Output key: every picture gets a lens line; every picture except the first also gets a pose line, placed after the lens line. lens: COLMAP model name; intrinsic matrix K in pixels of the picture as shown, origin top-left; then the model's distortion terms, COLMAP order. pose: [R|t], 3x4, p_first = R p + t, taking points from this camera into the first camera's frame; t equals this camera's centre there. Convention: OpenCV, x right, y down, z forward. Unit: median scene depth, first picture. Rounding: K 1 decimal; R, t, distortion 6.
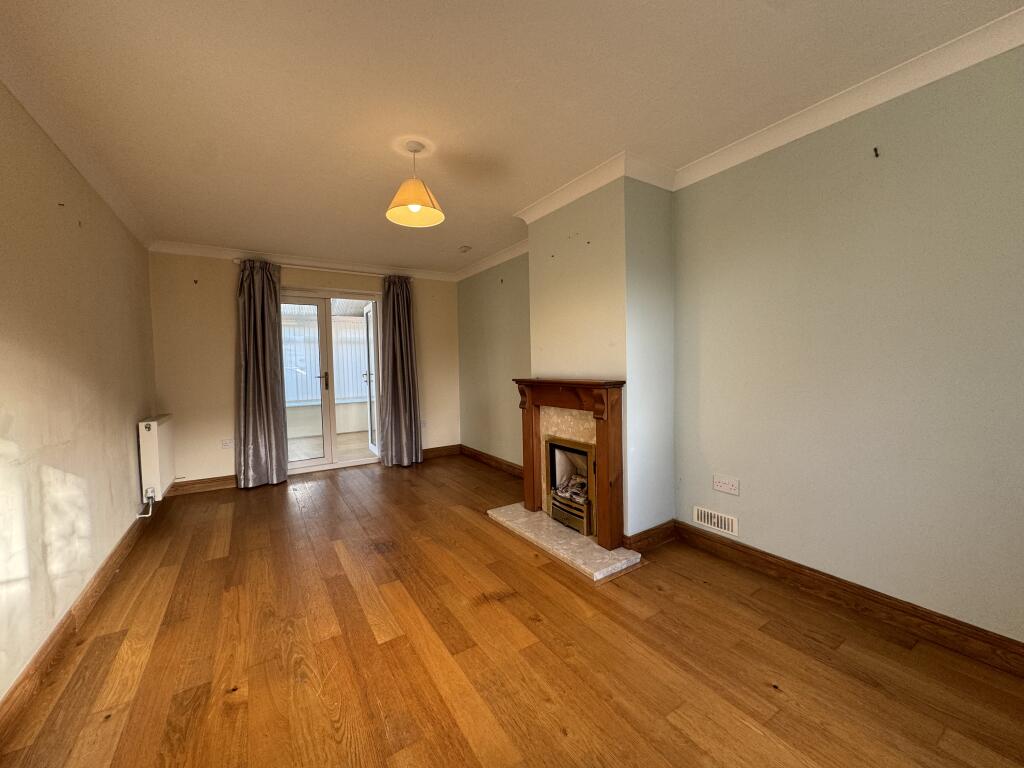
lens RADIAL K [[407.4, 0, 510.2], [0, 407.4, 382.9], [0, 0, 1]] dist [-0.001785, -0.000373]
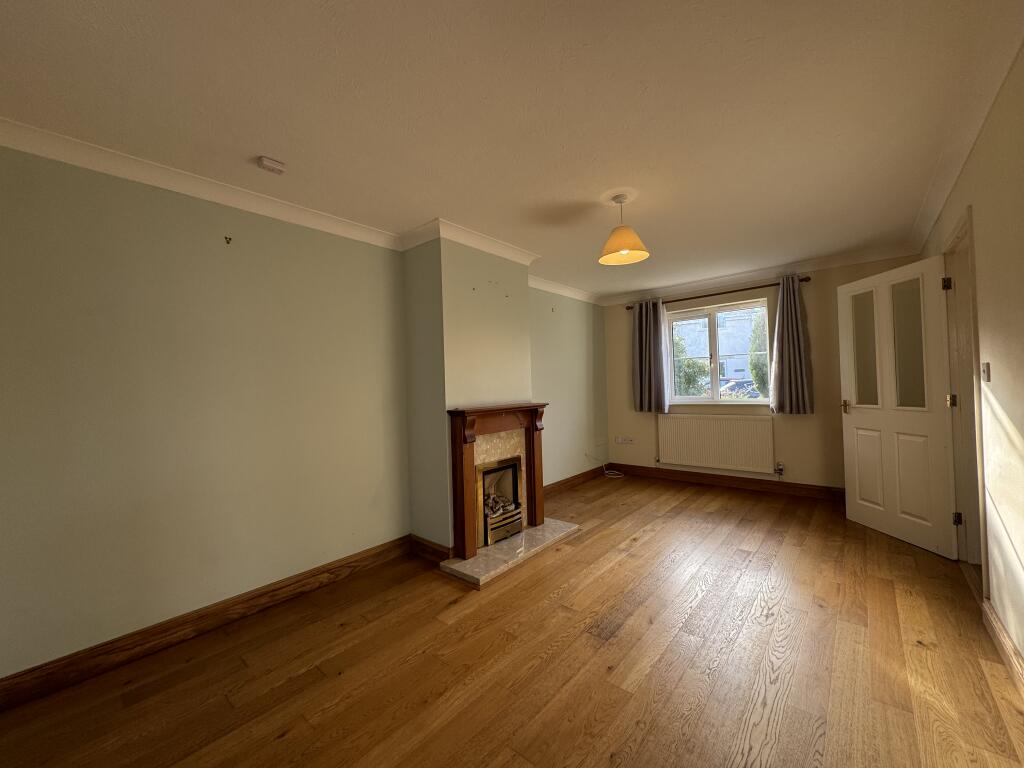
lens RADIAL K [[407.4, 0, 510.2], [0, 407.4, 382.9], [0, 0, 1]] dist [-0.001785, -0.000373]
pose [[-0.287087, 0.039876, 0.957074, -0.968658], [0.085338, 0.996225, -0.015909, -0.053176], [-0.954096, 0.077107, -0.289406, 1.313726]]
